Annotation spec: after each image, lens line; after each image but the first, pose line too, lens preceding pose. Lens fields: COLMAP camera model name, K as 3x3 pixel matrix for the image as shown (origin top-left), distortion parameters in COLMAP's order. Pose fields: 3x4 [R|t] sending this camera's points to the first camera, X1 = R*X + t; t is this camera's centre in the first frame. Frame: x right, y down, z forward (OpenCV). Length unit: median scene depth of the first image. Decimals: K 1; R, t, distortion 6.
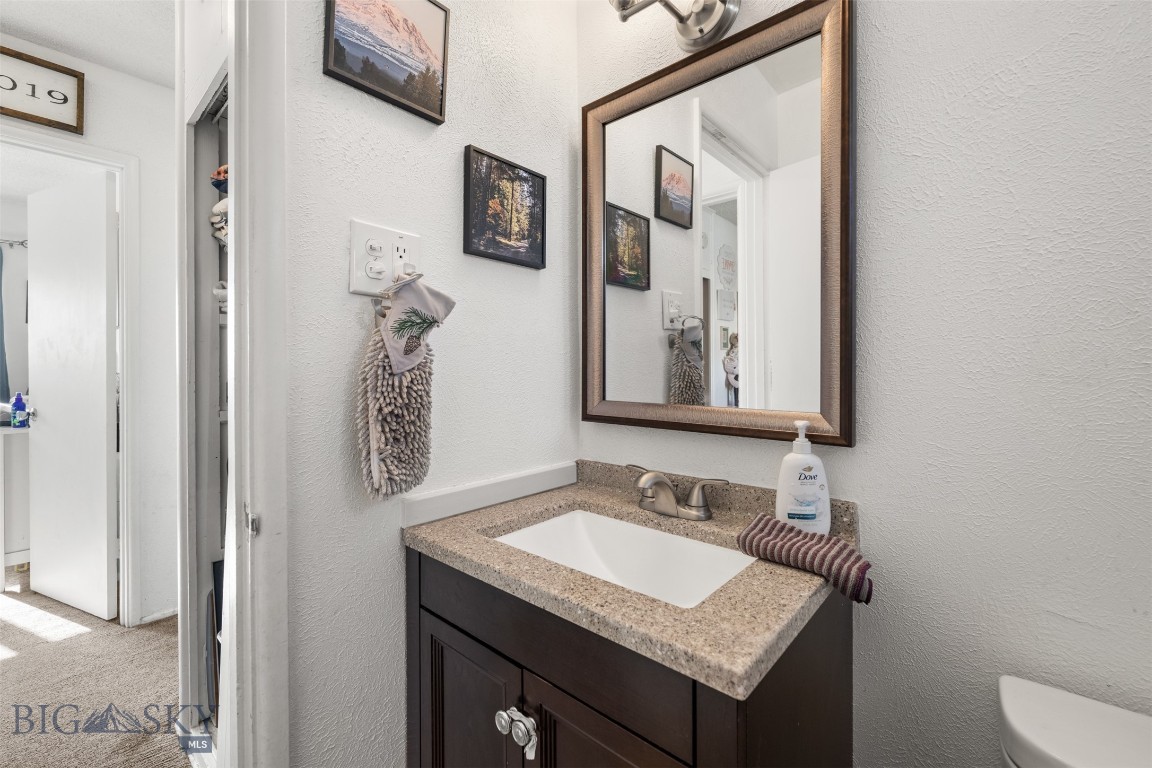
lens RADIAL K [[480.8, 0, 571.4], [0, 480.8, 376.2], [0, 0, 1]] dist [-0.002447, 0.000499]
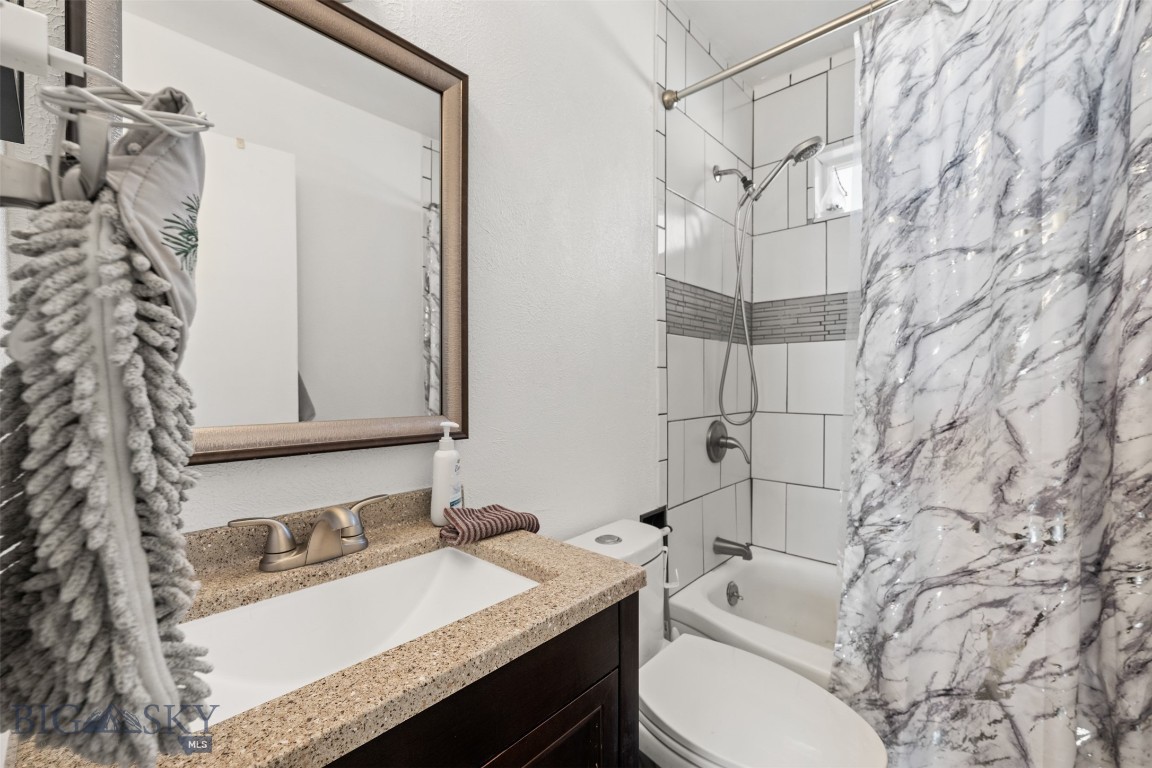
lens RADIAL K [[480.8, 0, 575.3], [0, 480.8, 391.0], [0, 0, 1]] dist [-0.002447, 0.000499]
pose [[0.004258, -0.011188, 0.999928, -0.855117], [0.012795, 0.999856, 0.011133, 0.011540], [-0.999909, 0.012747, 0.004400, 0.855739]]
